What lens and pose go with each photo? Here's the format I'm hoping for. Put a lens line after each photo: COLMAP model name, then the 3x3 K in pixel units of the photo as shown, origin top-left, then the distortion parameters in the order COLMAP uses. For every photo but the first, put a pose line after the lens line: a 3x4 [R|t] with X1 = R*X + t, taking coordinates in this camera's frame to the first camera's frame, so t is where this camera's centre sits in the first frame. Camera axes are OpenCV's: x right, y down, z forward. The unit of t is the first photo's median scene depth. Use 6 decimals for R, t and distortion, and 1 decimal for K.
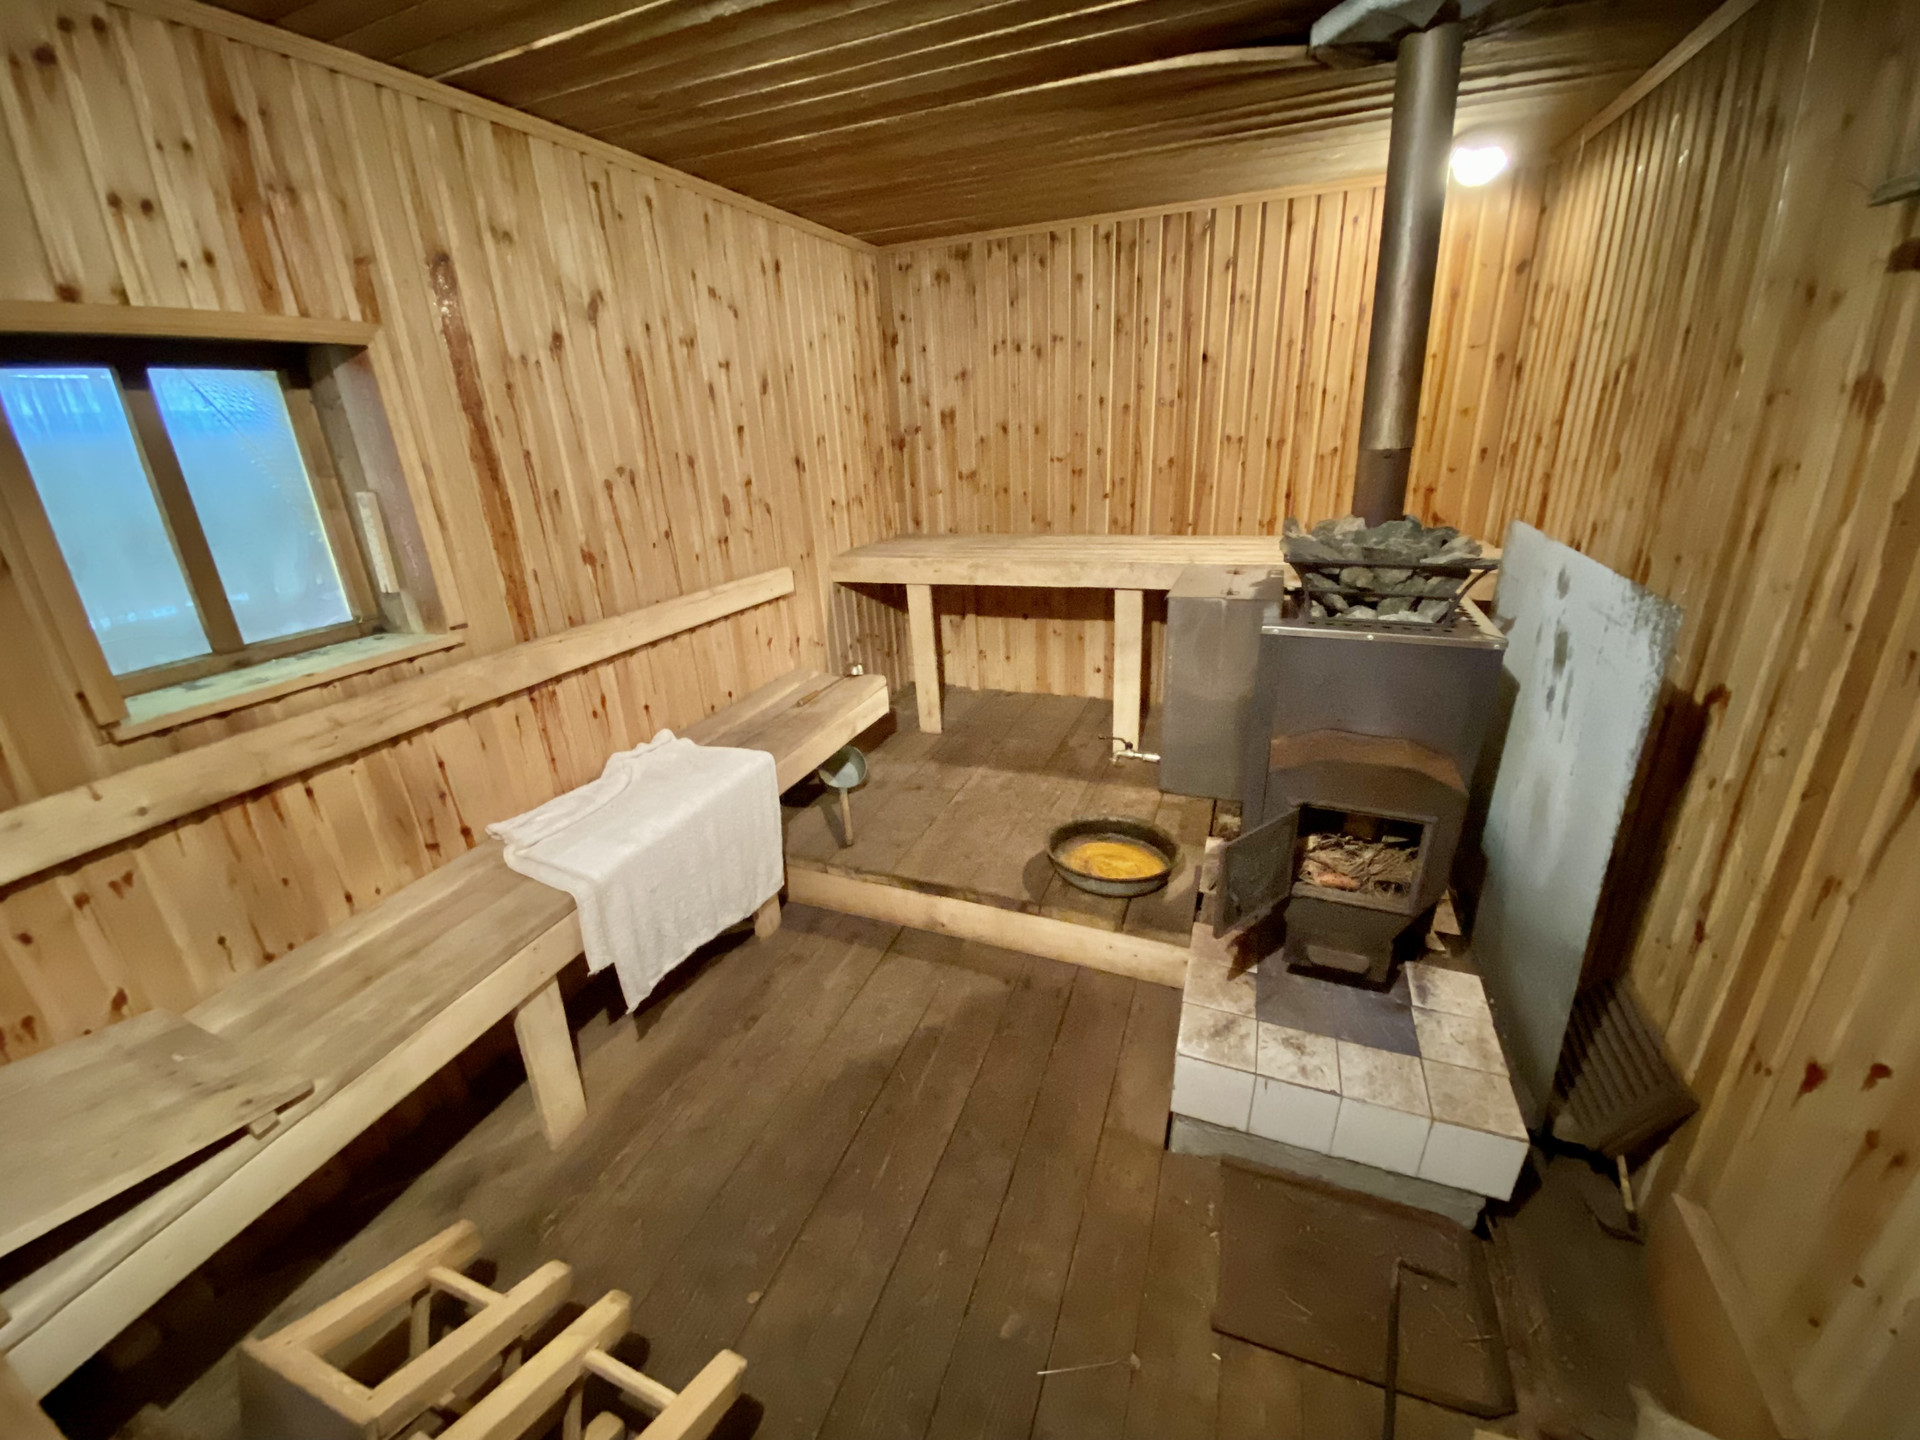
lens RADIAL K [[759.5, 0, 959.9], [0, 759.5, 735.1], [0, 0, 1]] dist [0.000063, -0.024576]
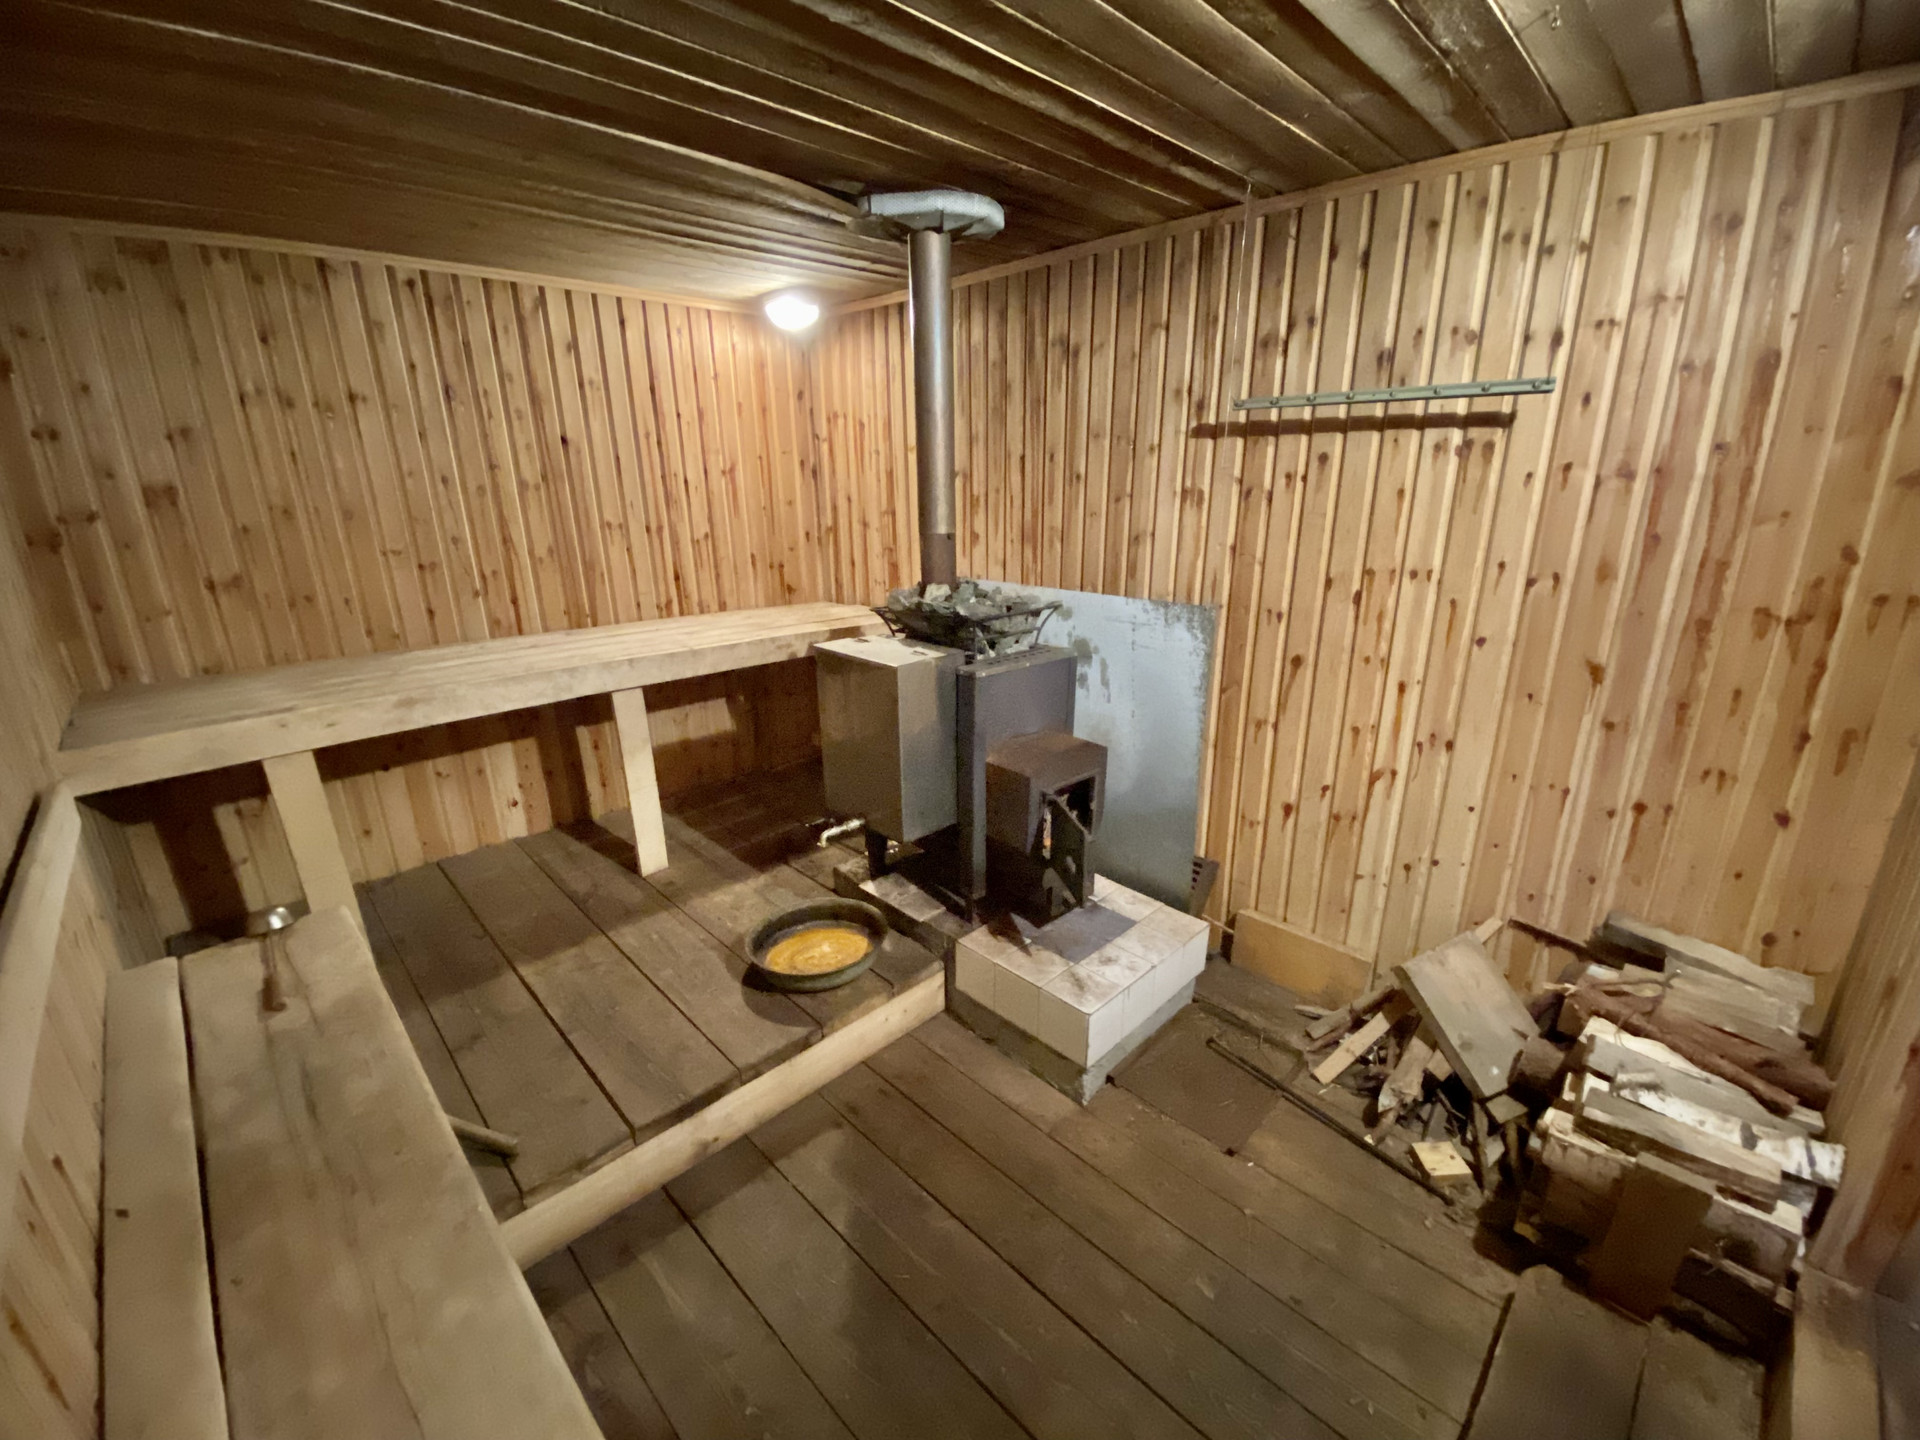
lens RADIAL K [[759.9, 0, 960.0], [0, 759.9, 720.0], [0, 0, 1]] dist [-0.000434, -0.016346]
pose [[0.394547, -0.228358, 0.890048, -0.388148], [0.331389, 0.938803, 0.093967, -0.104269], [-0.857038, 0.257877, 0.446078, 0.259581]]
